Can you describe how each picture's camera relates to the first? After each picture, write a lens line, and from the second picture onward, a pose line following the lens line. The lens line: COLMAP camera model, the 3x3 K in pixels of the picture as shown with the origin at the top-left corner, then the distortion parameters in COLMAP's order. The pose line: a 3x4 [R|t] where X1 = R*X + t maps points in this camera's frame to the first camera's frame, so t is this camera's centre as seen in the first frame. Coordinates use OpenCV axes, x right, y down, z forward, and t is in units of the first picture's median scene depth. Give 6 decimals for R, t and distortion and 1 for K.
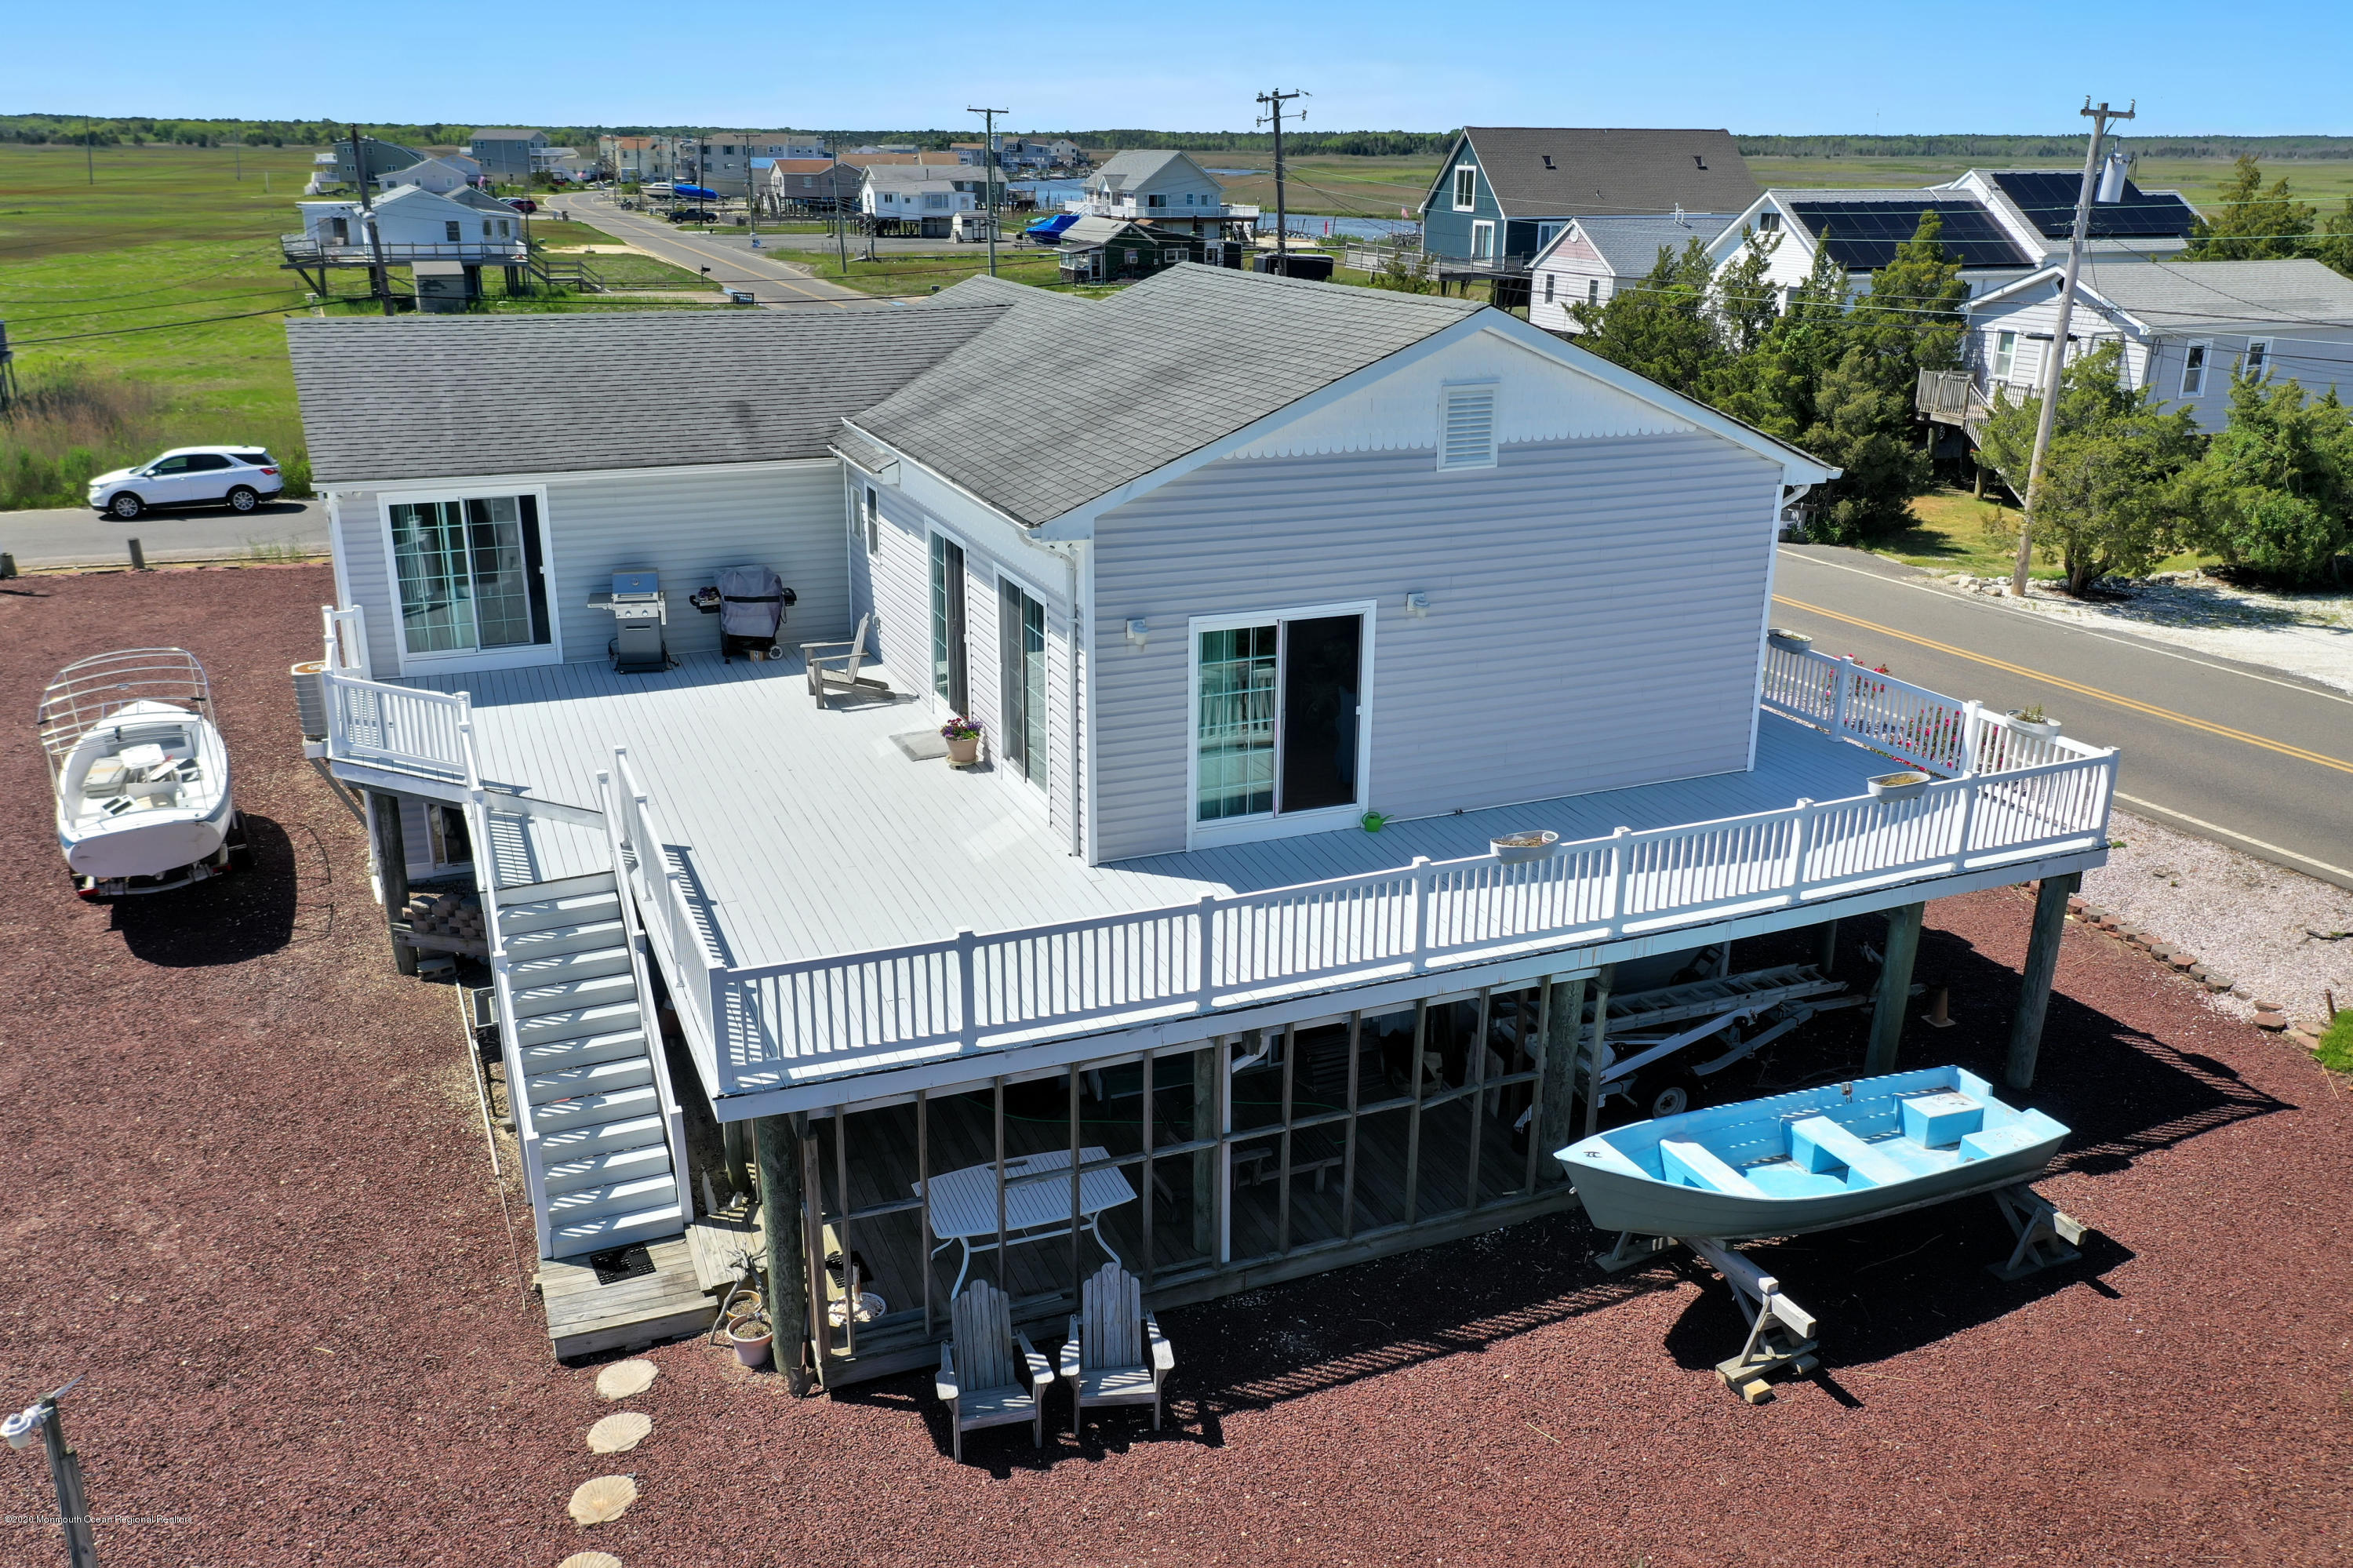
lens RADIAL K [[1851.8, 0, 1165.4], [0, 1851.8, 793.7], [0, 0, 1]] dist [-0.001769, -0.001242]
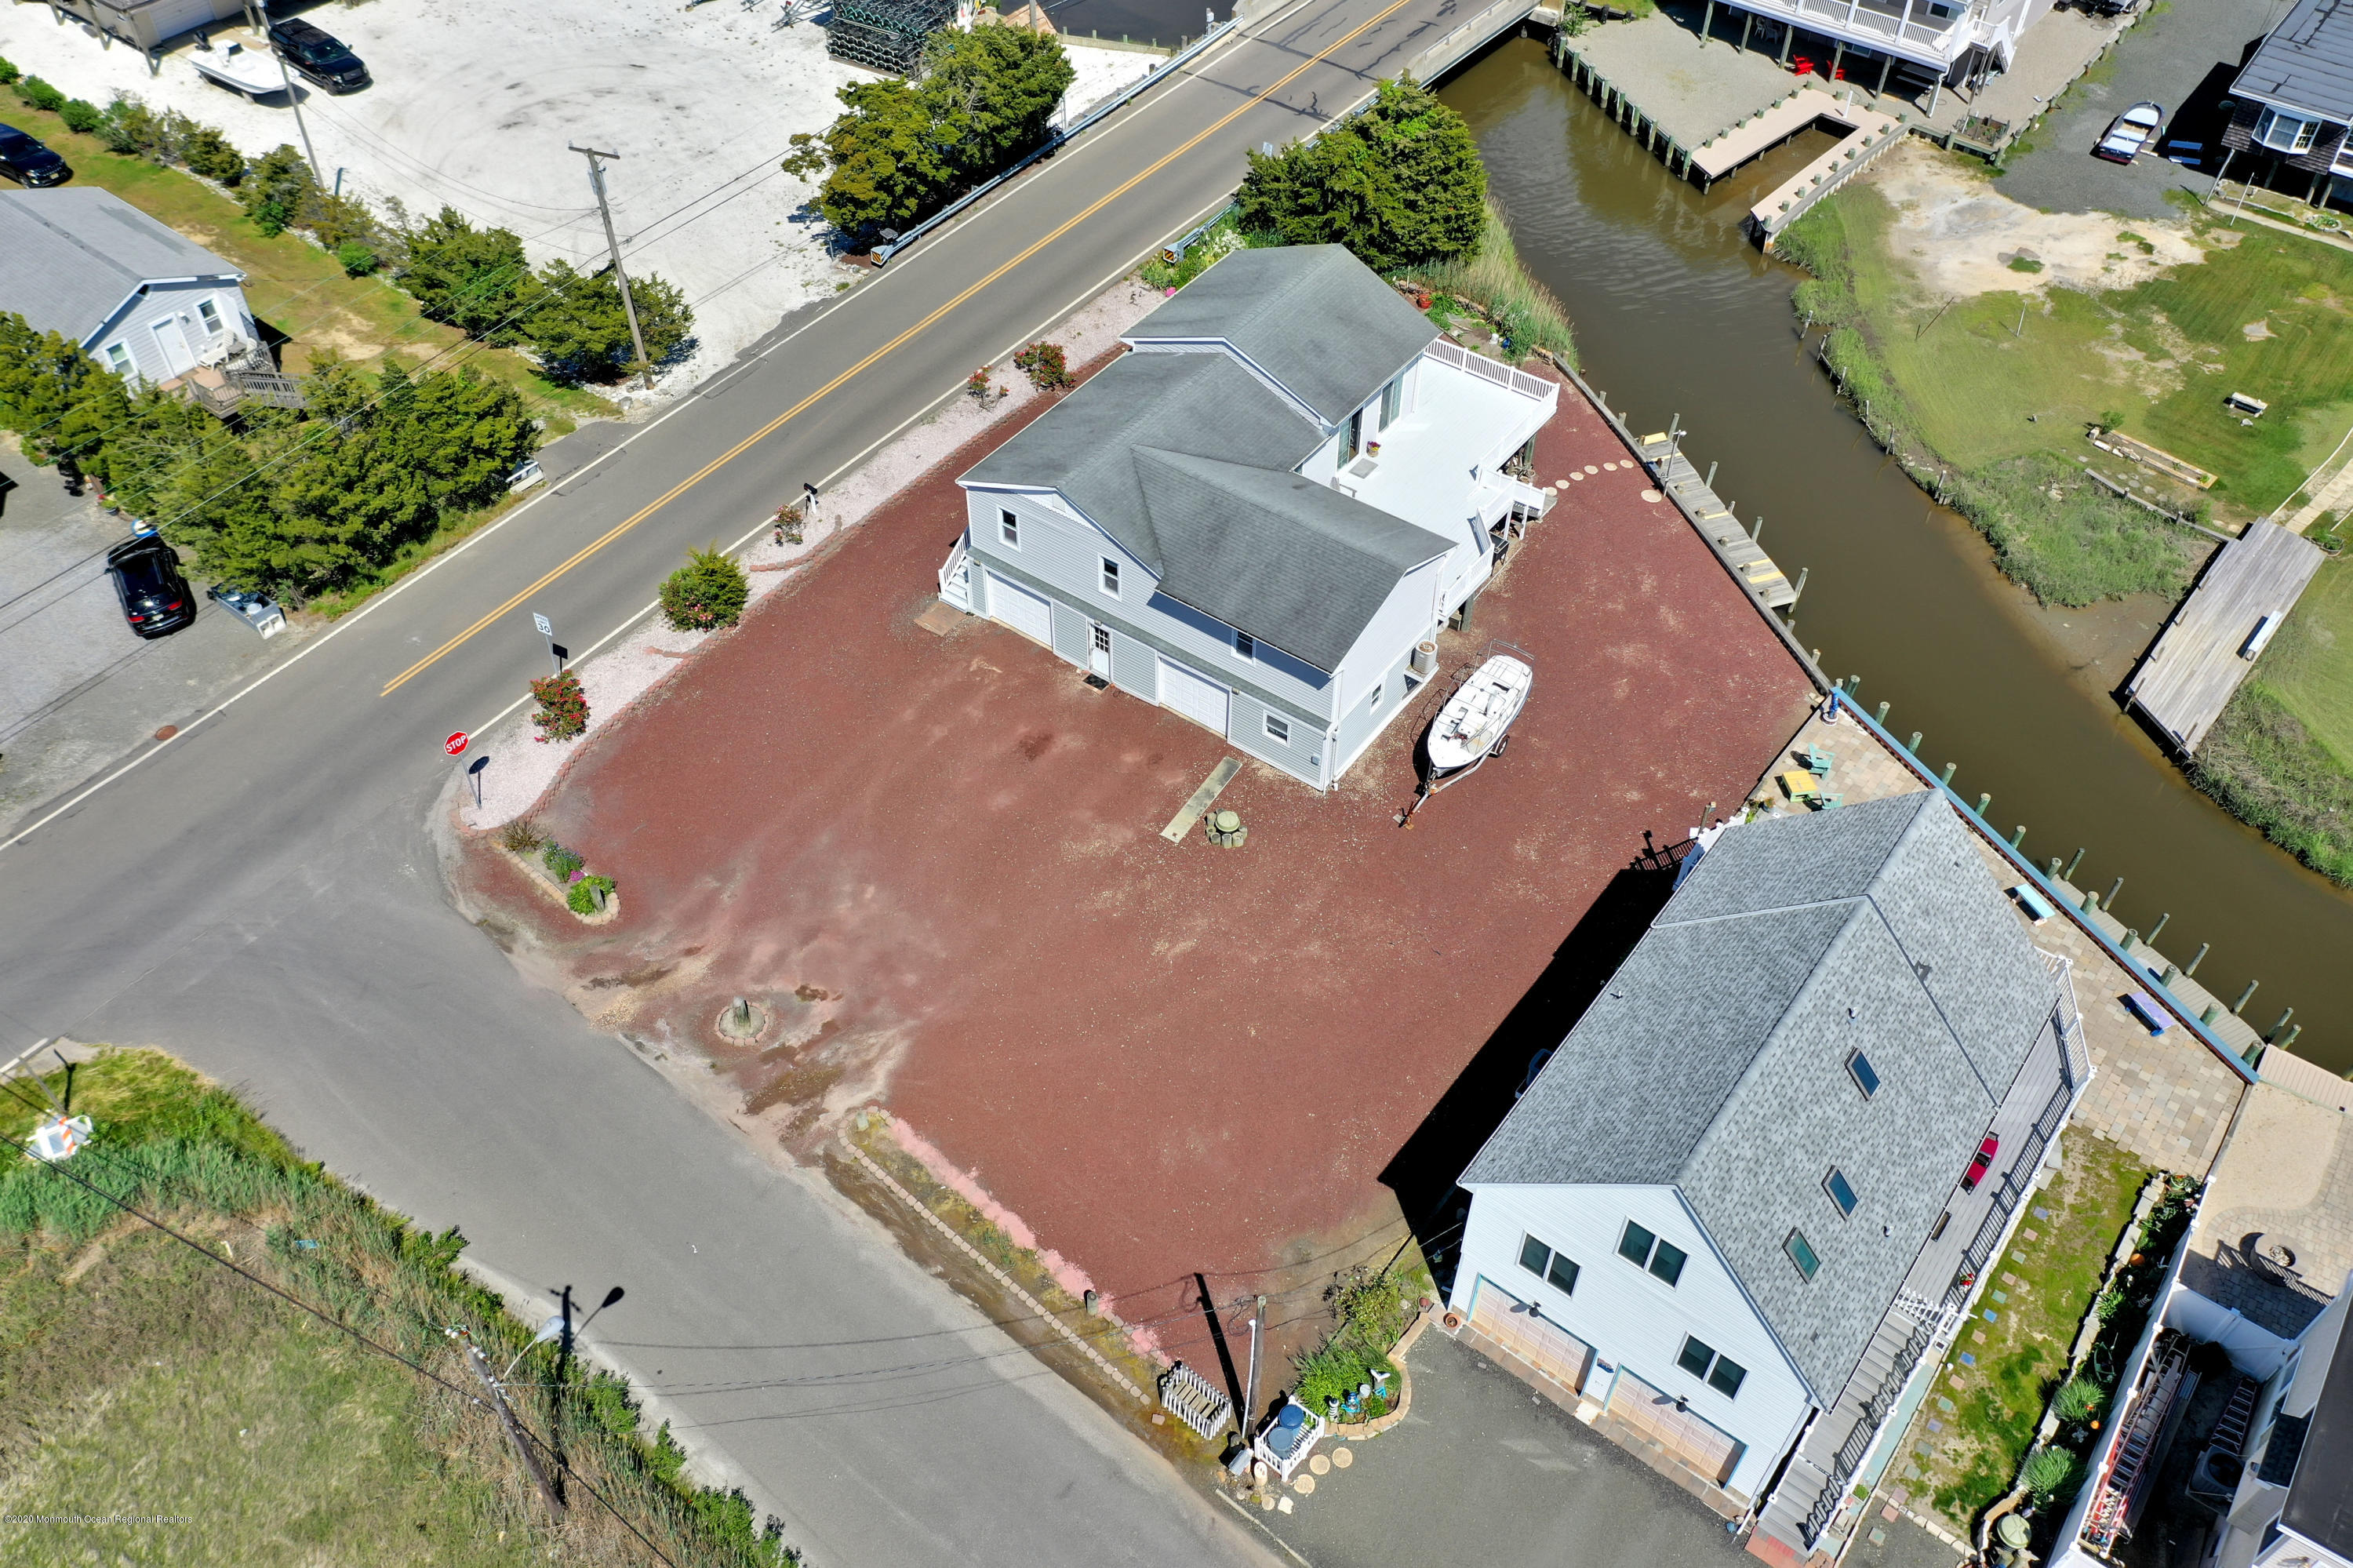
lens RADIAL K [[1851.8, 0, 1176.1], [0, 1851.8, 774.1], [0, 0, 1]] dist [-0.001769, -0.001242]
pose [[-0.513492, -0.630526, 0.582033, -1.906959], [0.279117, 0.518670, 0.808131, -2.143119], [-0.811431, 0.577424, -0.090342, 1.675596]]
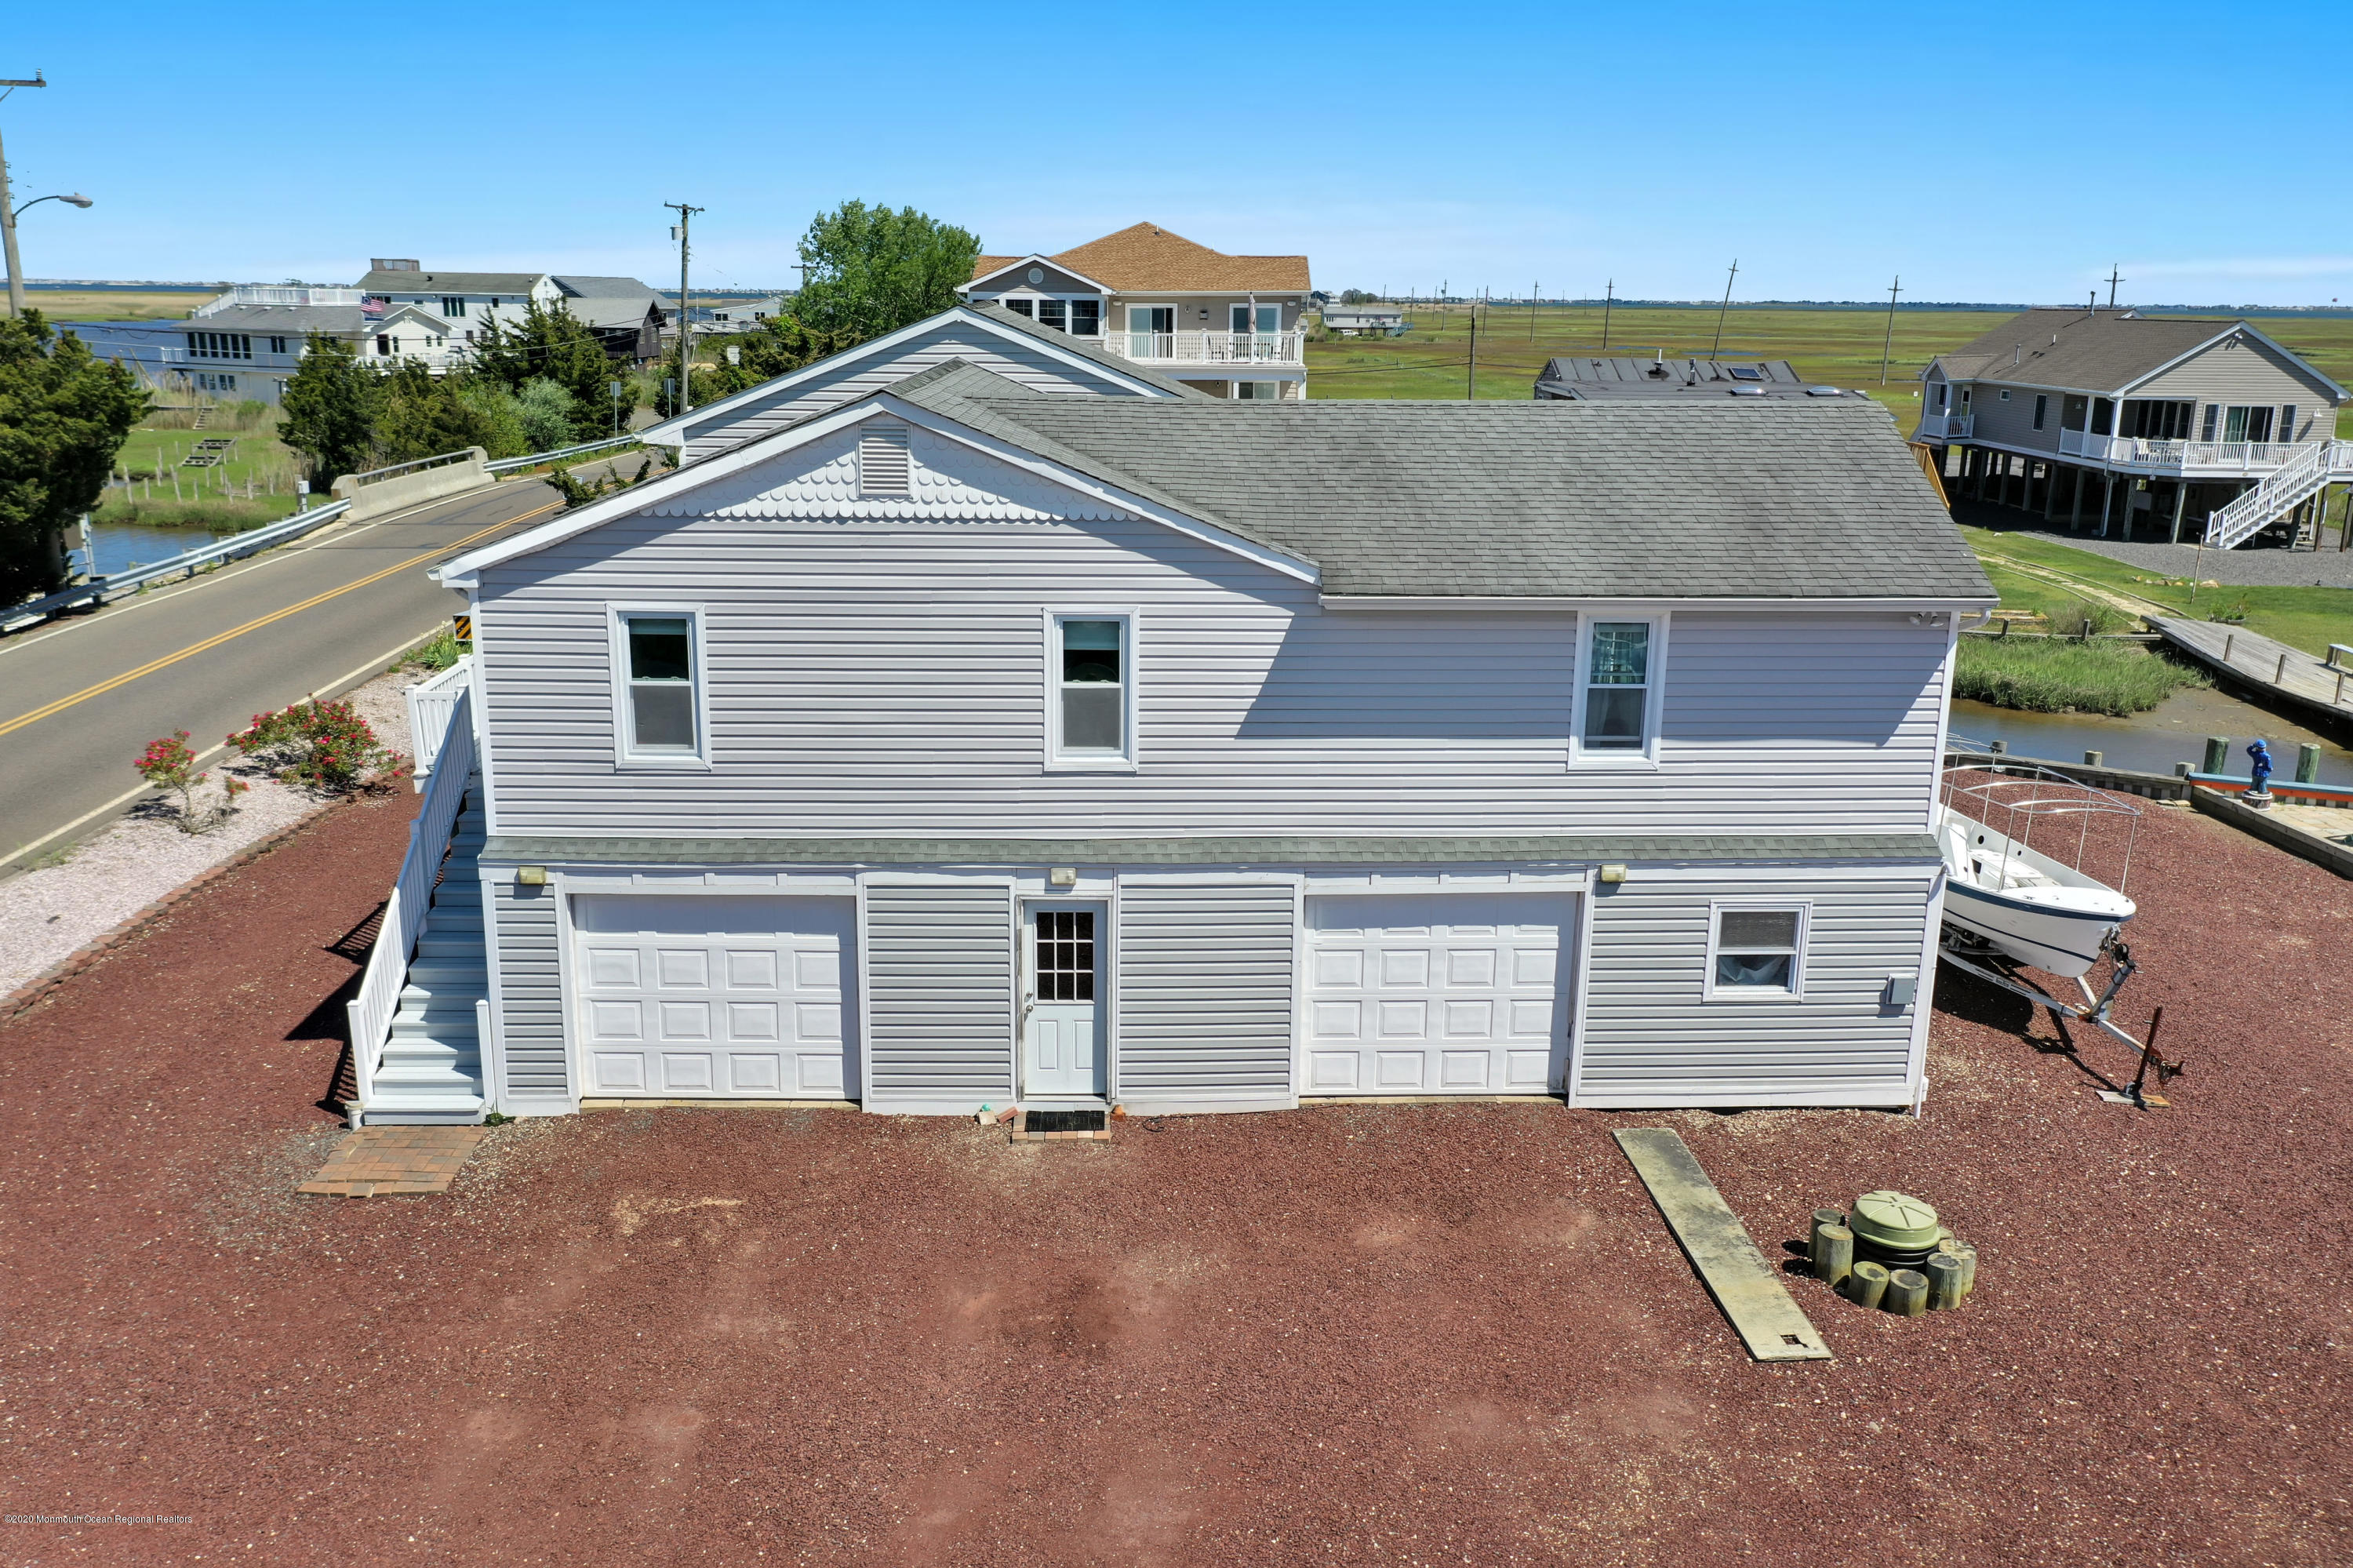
lens RADIAL K [[1851.8, 0, 1184.6], [0, 1851.8, 782.4], [0, 0, 1]] dist [-0.001769, -0.001242]
pose [[-0.936760, -0.108172, 0.332837, -0.509769], [0.096015, 0.835108, 0.541642, -0.638651], [-0.336545, 0.539346, -0.771909, 1.971682]]
